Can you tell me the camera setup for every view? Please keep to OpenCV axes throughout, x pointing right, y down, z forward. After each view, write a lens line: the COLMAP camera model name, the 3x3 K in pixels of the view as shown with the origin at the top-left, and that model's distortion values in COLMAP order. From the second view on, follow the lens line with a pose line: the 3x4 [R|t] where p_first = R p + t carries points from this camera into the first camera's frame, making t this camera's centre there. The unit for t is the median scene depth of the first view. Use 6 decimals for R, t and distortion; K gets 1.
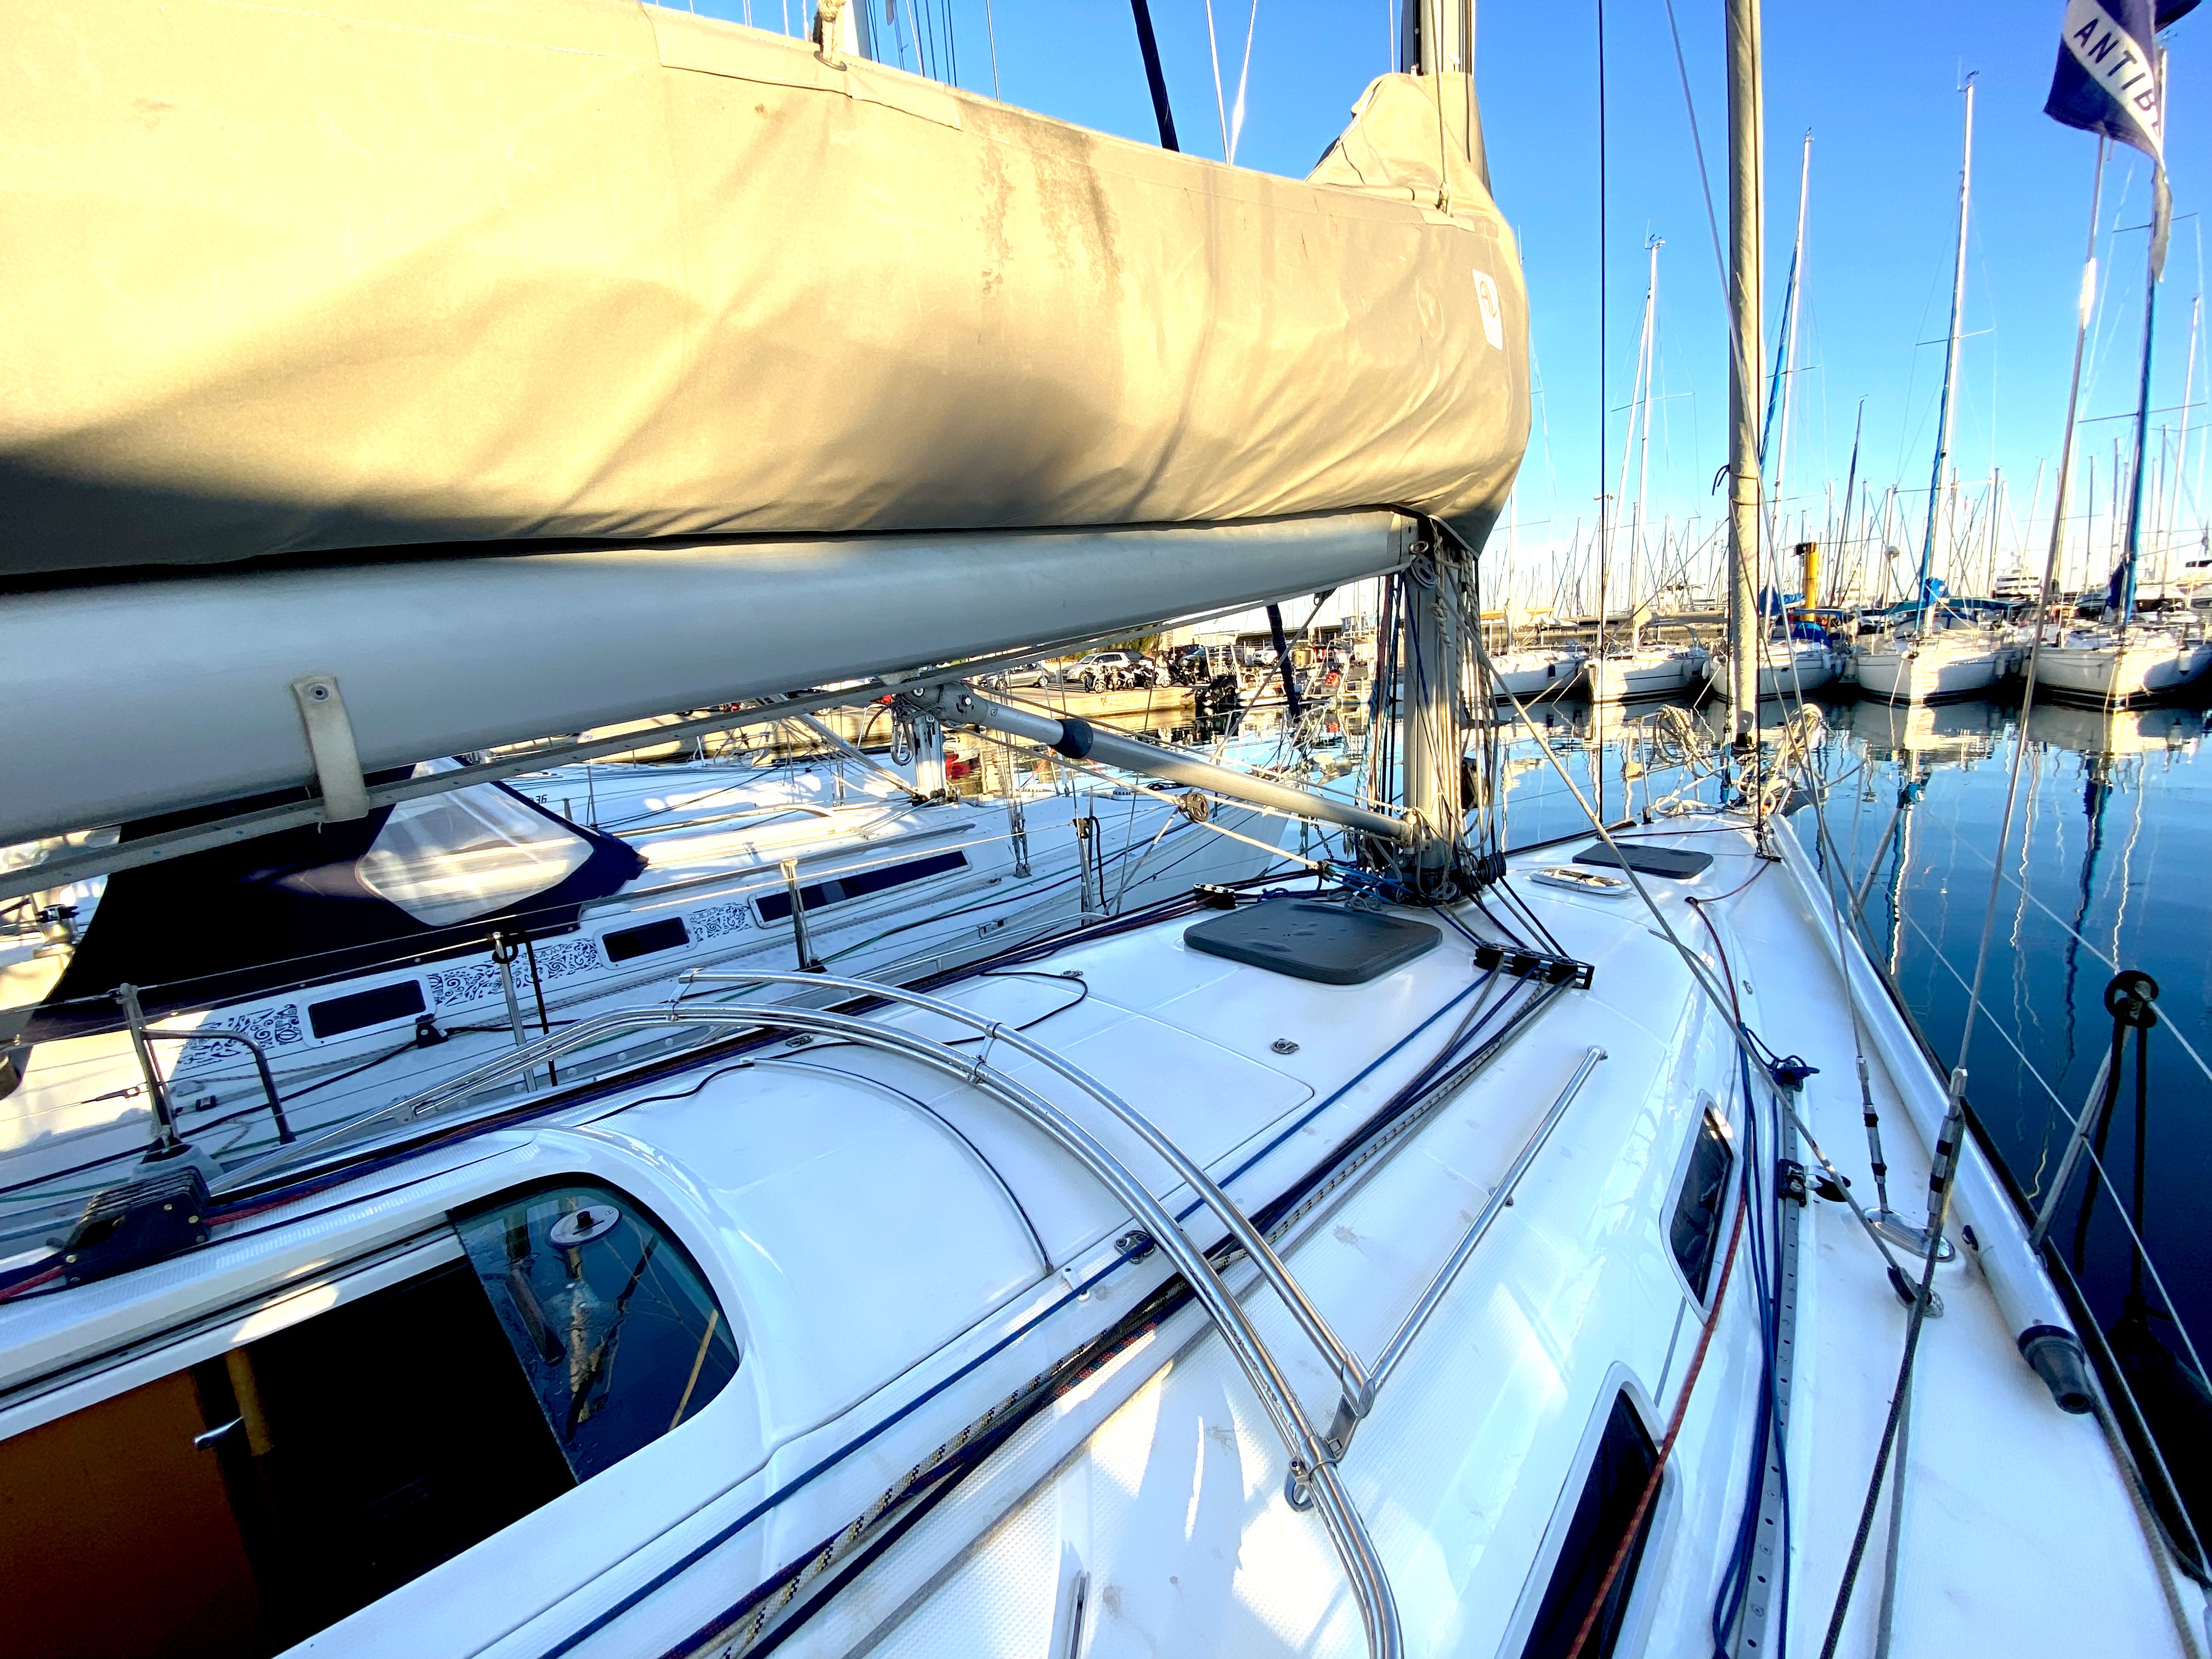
lens RADIAL K [[895.3, 0, 1105.1], [0, 895.3, 819.5], [0, 0, 1]] dist [0.019967, -0.019976]
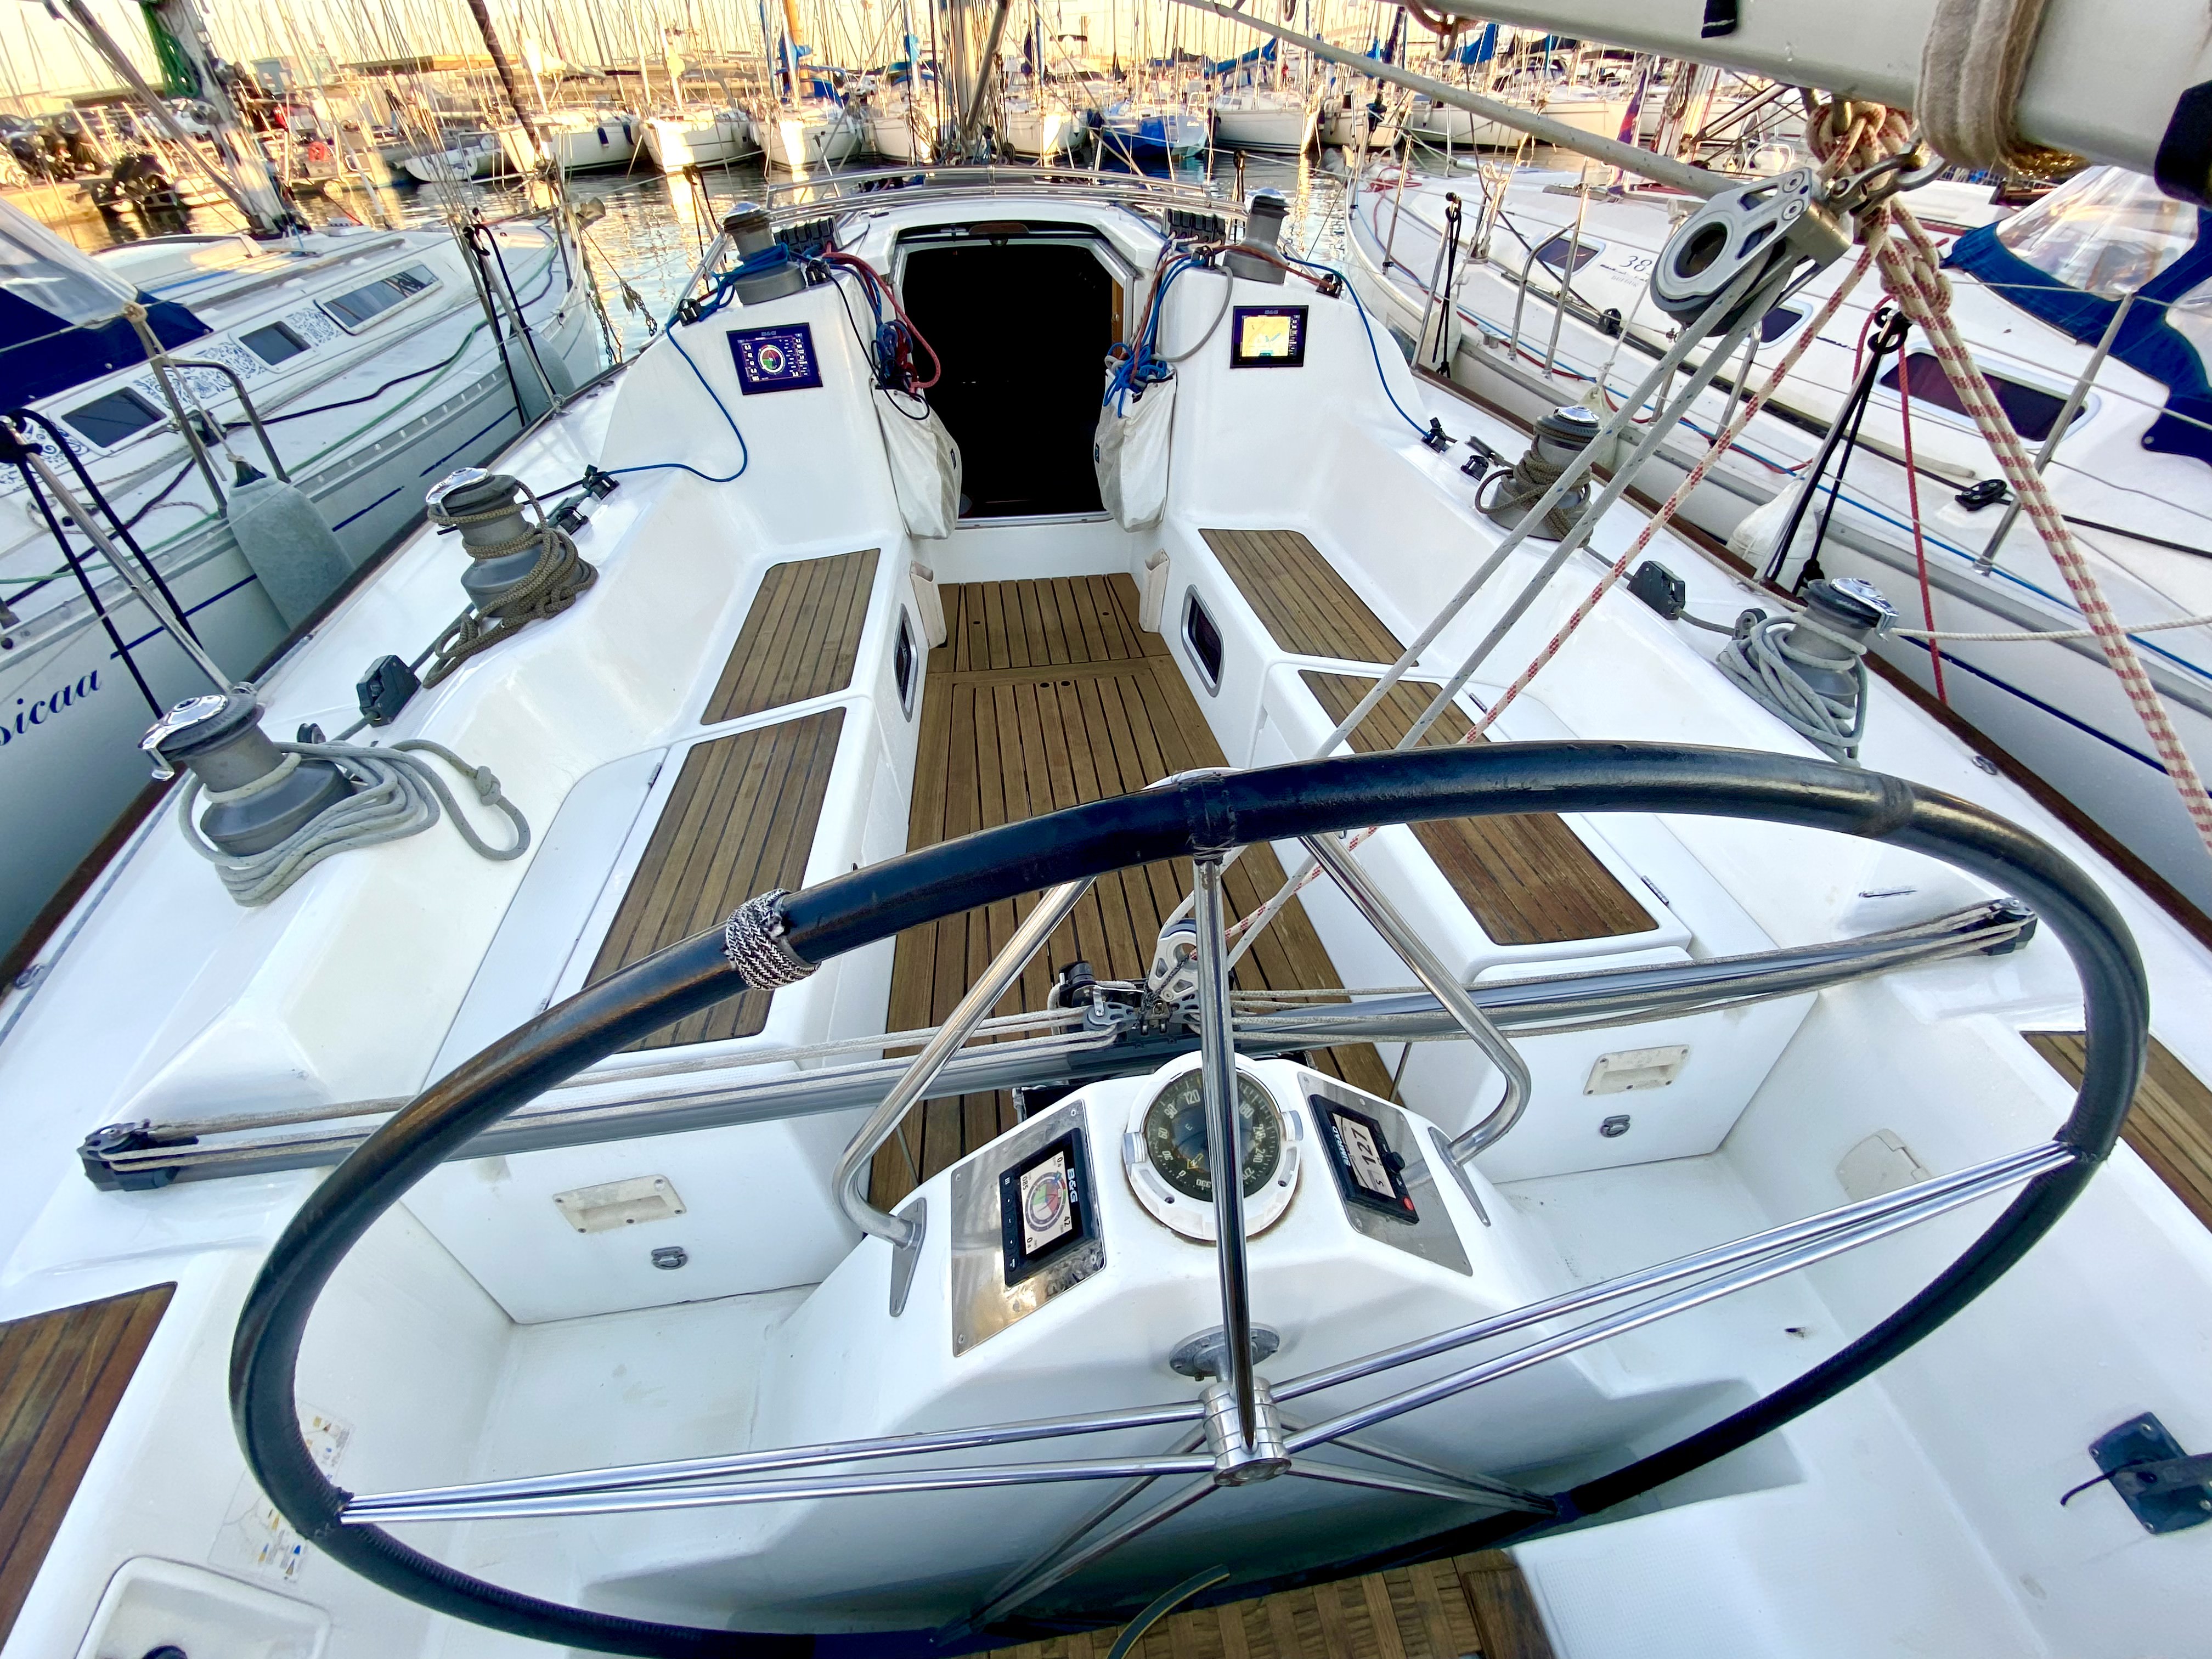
lens RADIAL K [[905.1, 0, 1106.0], [0, 905.1, 829.5], [0, 0, 1]] dist [0.009322, -0.015000]
pose [[0.594960, -0.476332, 0.647402, -0.789022], [0.126161, 0.850832, 0.510066, 0.182844], [-0.793792, -0.221792, 0.566306, -0.317604]]
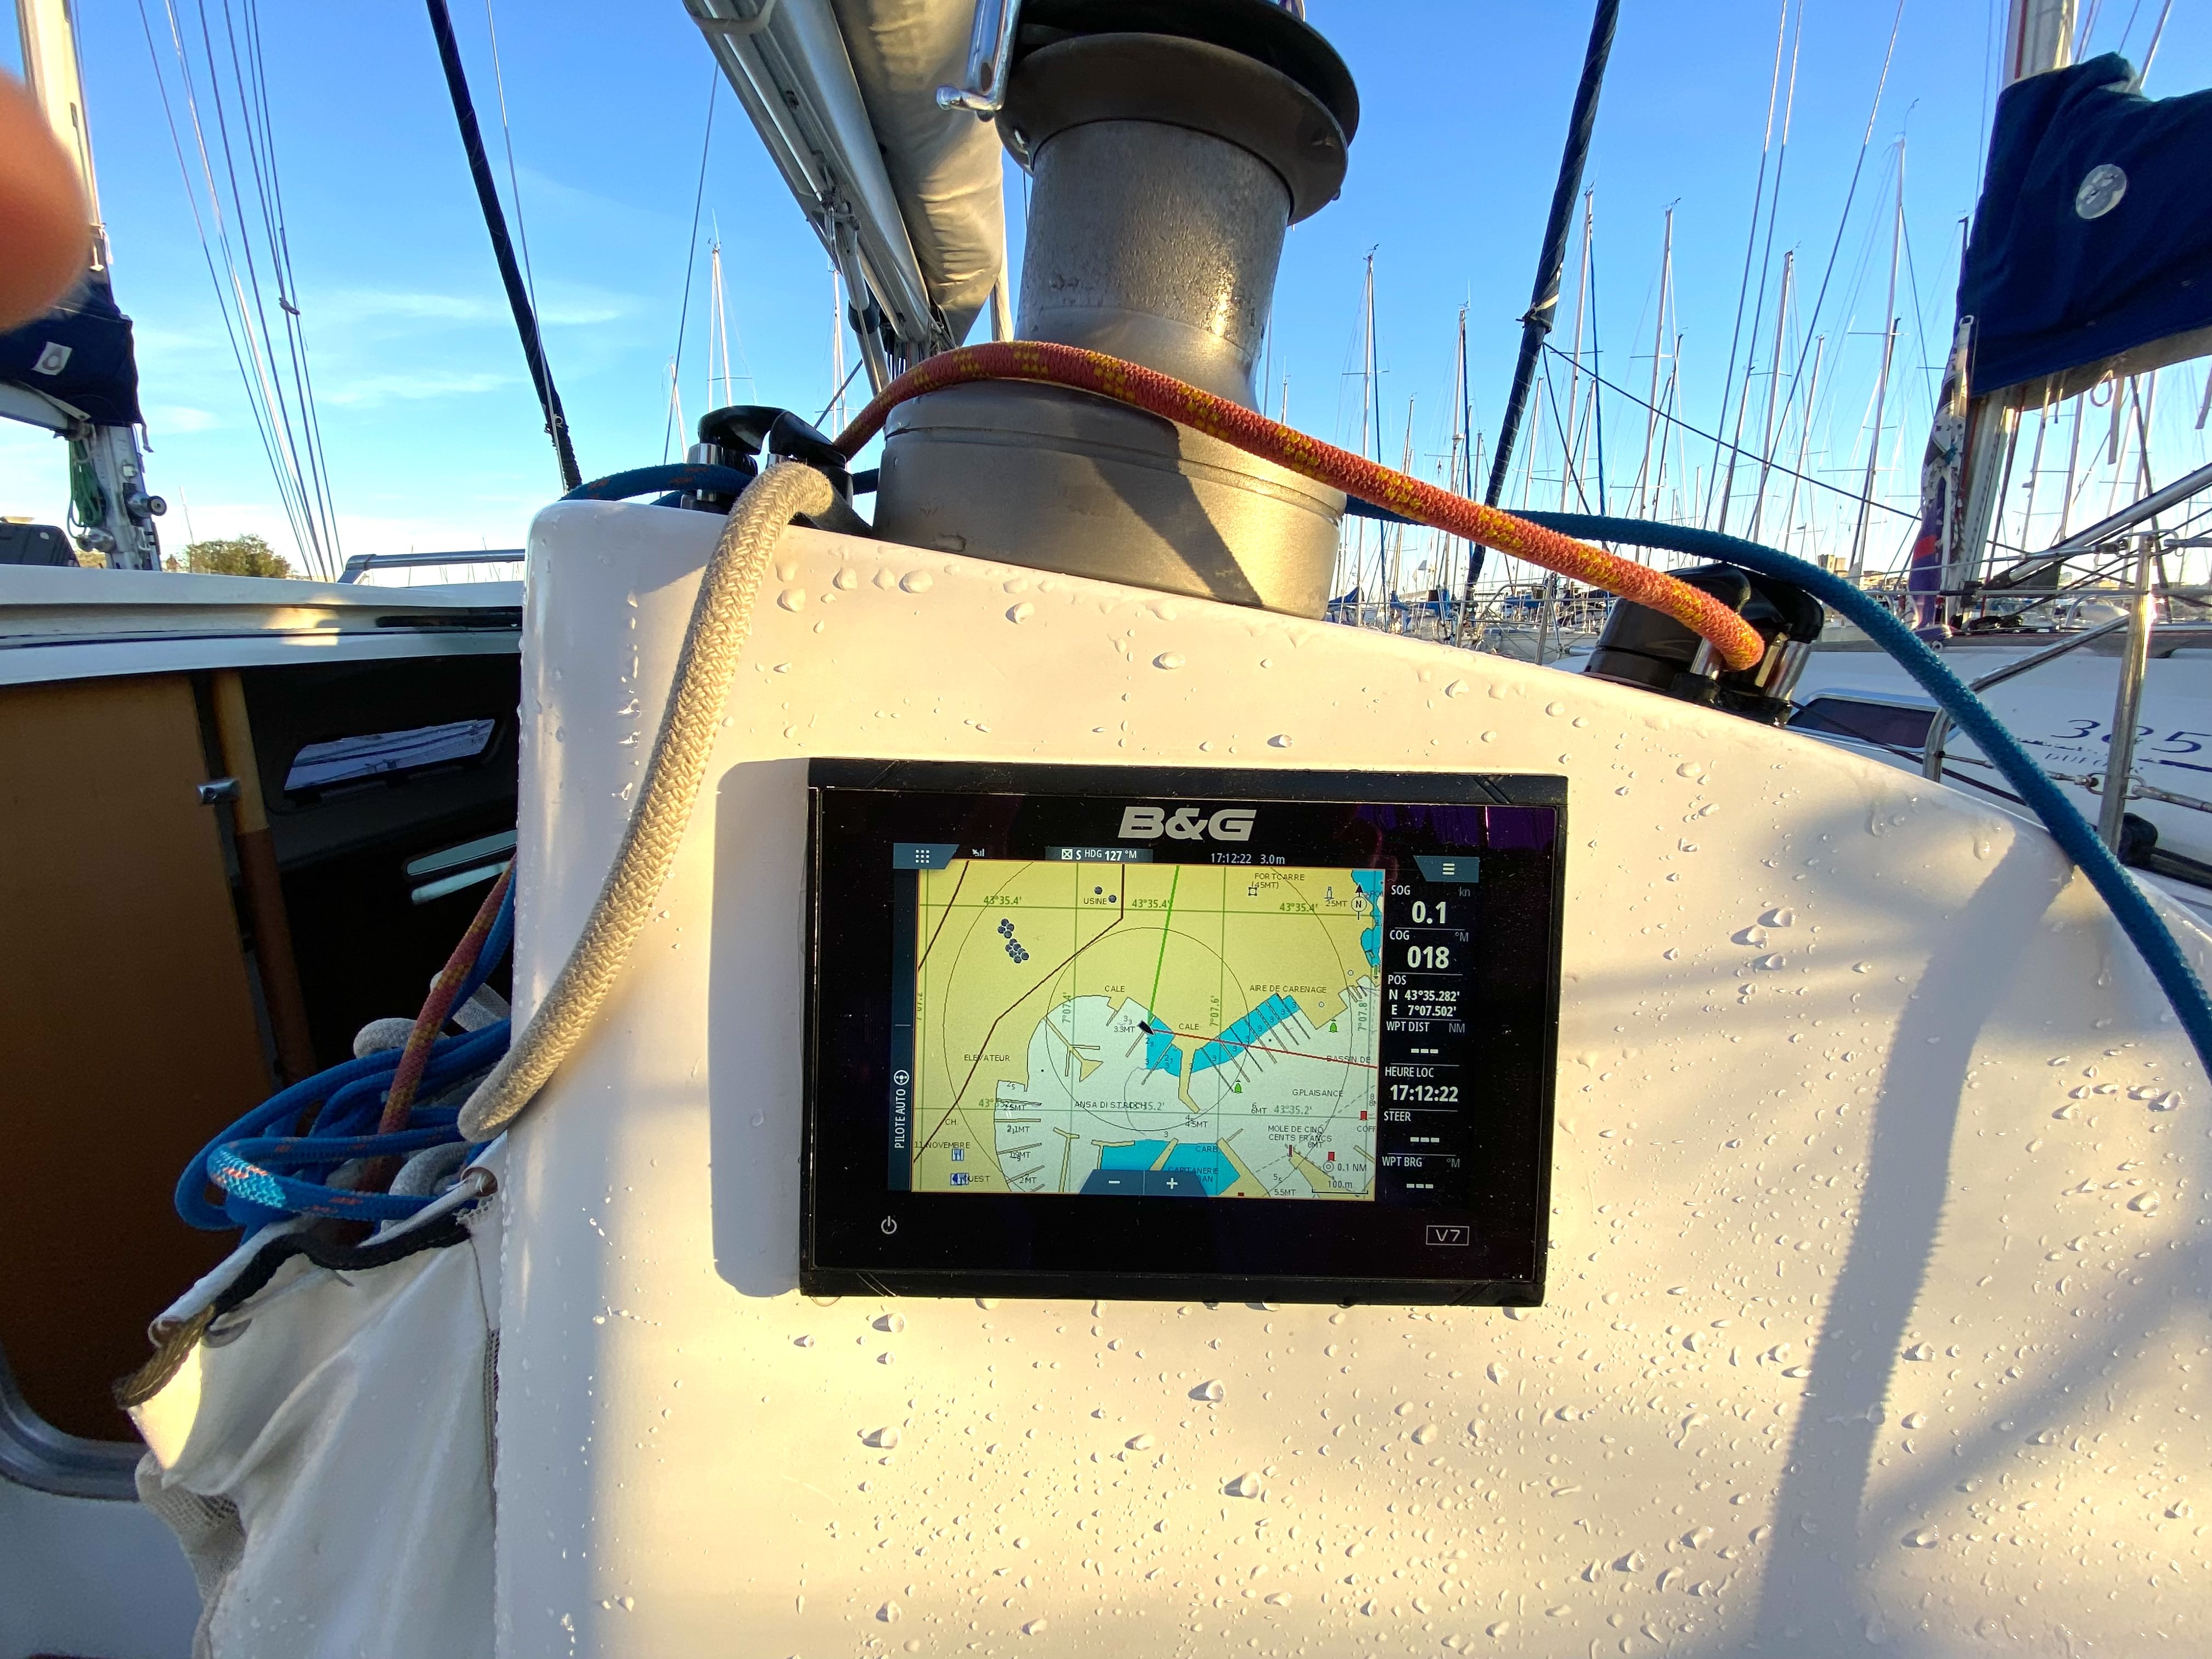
lens RADIAL K [[897.2, 0, 1097.4], [0, 897.2, 817.2], [0, 0, 1]] dist [0.019902, -0.018974]
pose [[0.697048, -0.098146, 0.710275, -0.270865], [0.096821, 0.994399, 0.042388, 0.205731], [-0.710457, 0.039223, 0.702646, -0.053205]]
